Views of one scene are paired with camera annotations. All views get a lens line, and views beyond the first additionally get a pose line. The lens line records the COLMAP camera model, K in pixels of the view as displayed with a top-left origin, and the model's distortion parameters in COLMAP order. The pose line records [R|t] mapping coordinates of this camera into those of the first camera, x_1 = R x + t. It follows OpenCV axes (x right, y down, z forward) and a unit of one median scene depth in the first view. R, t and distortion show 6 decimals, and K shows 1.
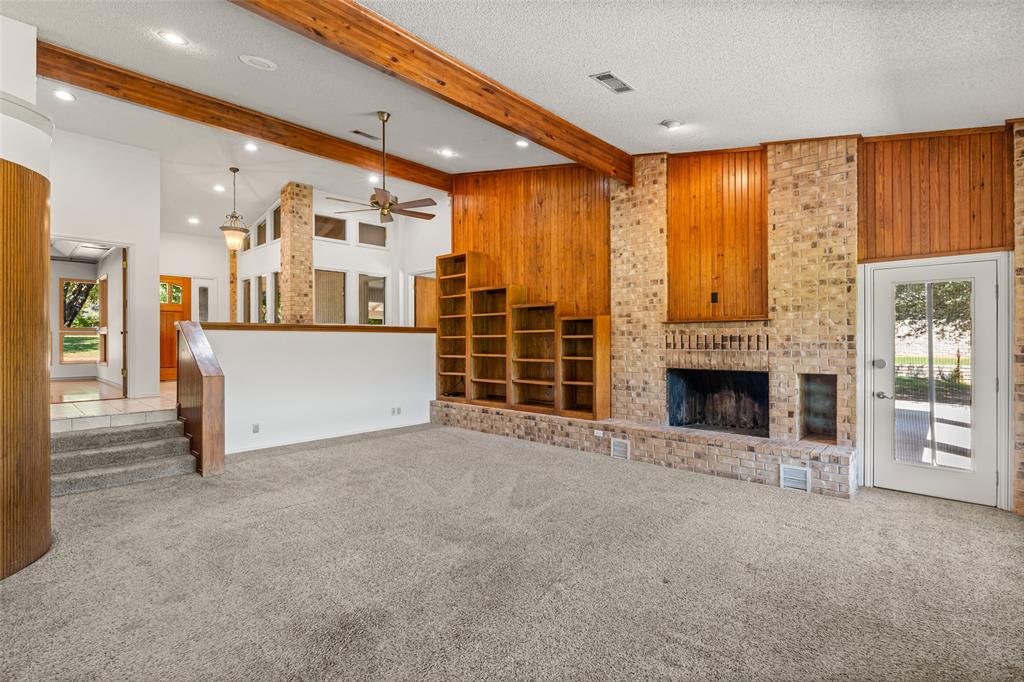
lens RADIAL K [[478.6, 0, 512.0], [0, 478.6, 341.0], [0, 0, 1]] dist [-0.006237, 0.000089]
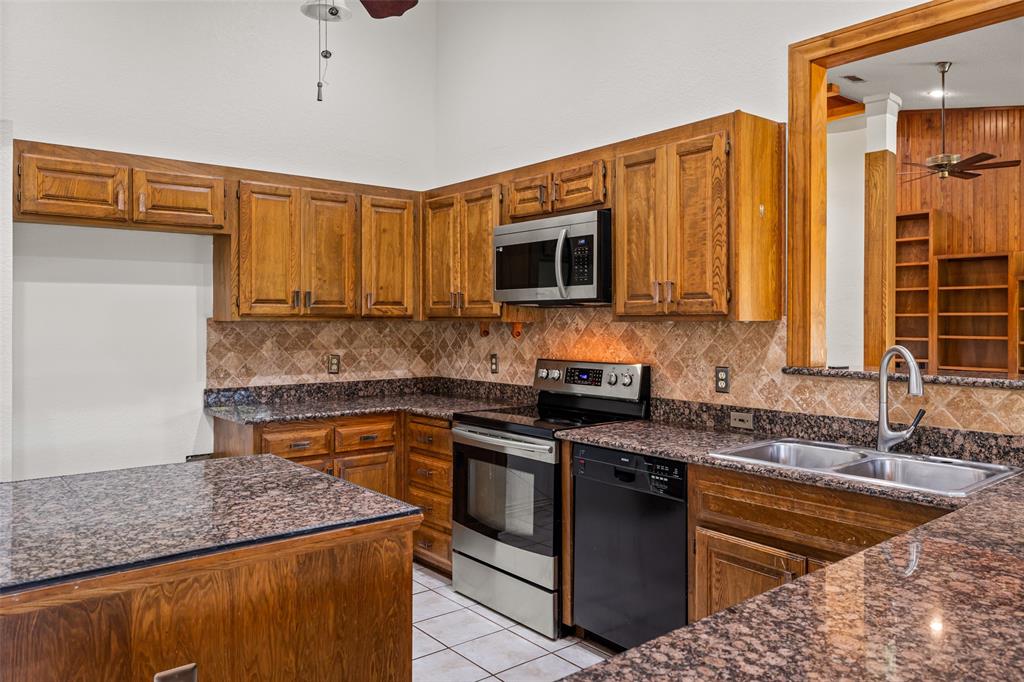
lens RADIAL K [[729.2, 0, 511.0], [0, 729.2, 321.5], [0, 0, 1]] dist [0.000090, 0.000312]
pose [[0.990052, 0.003622, -0.140653, -0.769553], [-0.003400, 0.999993, 0.001821, 0.003600], [0.140659, -0.001325, 0.990057, -0.401609]]
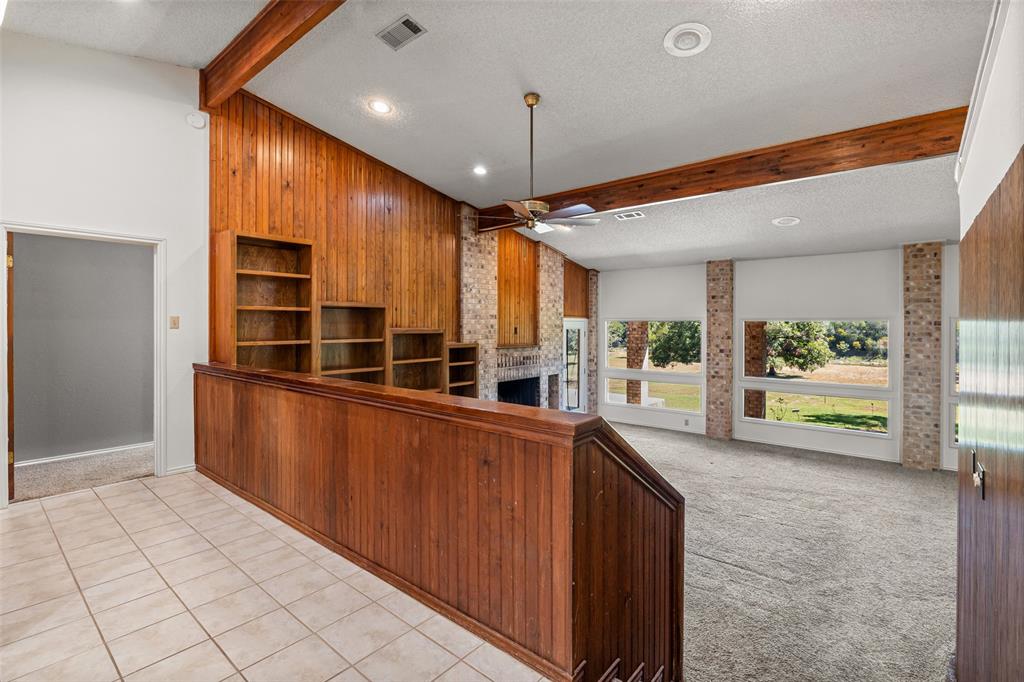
lens RADIAL K [[475.9, 0, 510.1], [0, 475.9, 327.1], [0, 0, 1]] dist [-0.005589, -0.000113]
pose [[-0.051229, -0.003844, 0.998680, -0.913333], [-0.001505, 0.999992, 0.003771, -0.093615], [-0.998686, -0.001310, -0.051235, 0.948208]]
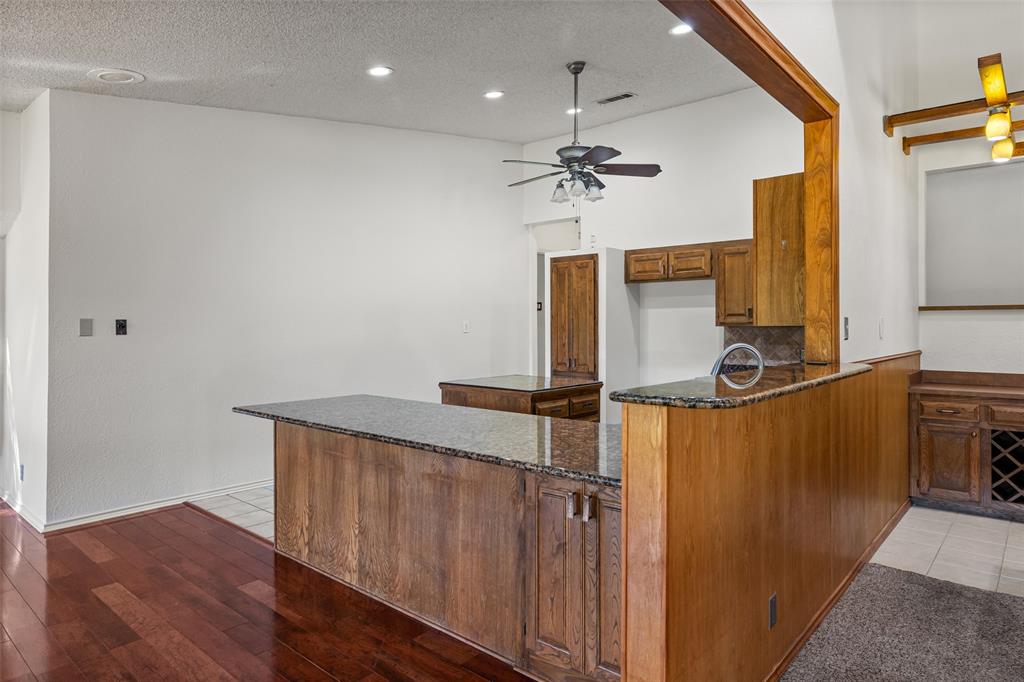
lens RADIAL K [[614.1, 0, 512.0], [0, 614.1, 322.9], [0, 0, 1]] dist [-0.001789, -0.000398]
pose [[0.032412, -0.001235, -0.999474, -0.150552], [-0.000018, 0.999999, -0.001236, 0.001059], [0.999475, 0.000058, 0.032412, -0.167905]]
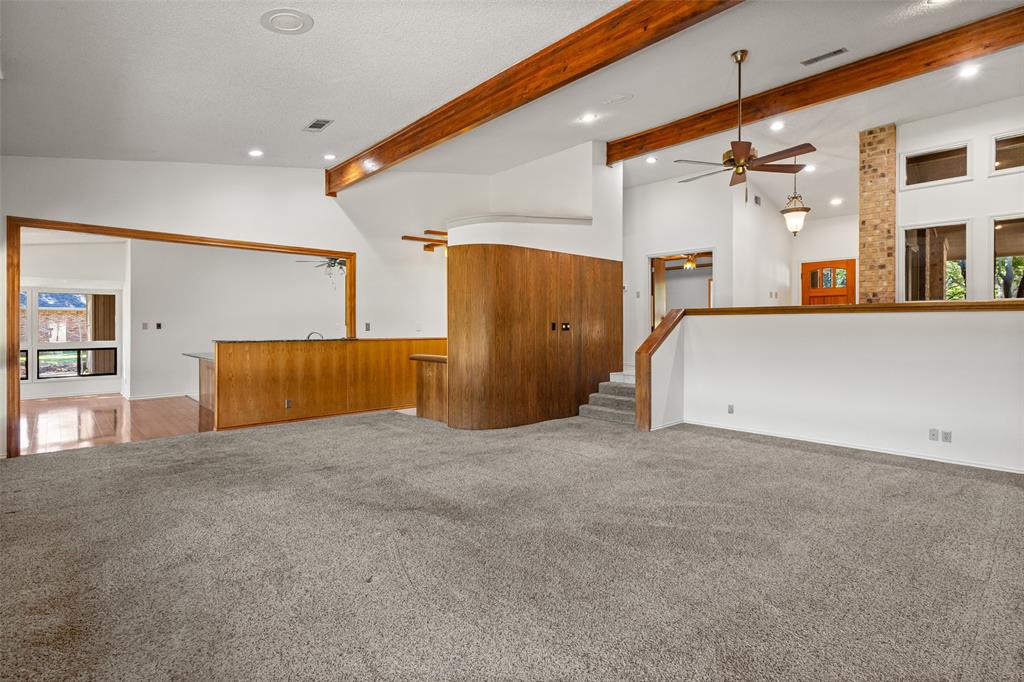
lens RADIAL K [[493.5, 0, 513.0], [0, 493.5, 325.4], [0, 0, 1]] dist [-0.000504, -0.000045]
pose [[-0.071758, 0.001198, -0.997421, 0.549791], [-0.001404, 0.999998, 0.001302, 0.000616], [0.997421, 0.001493, -0.071756, 0.590130]]
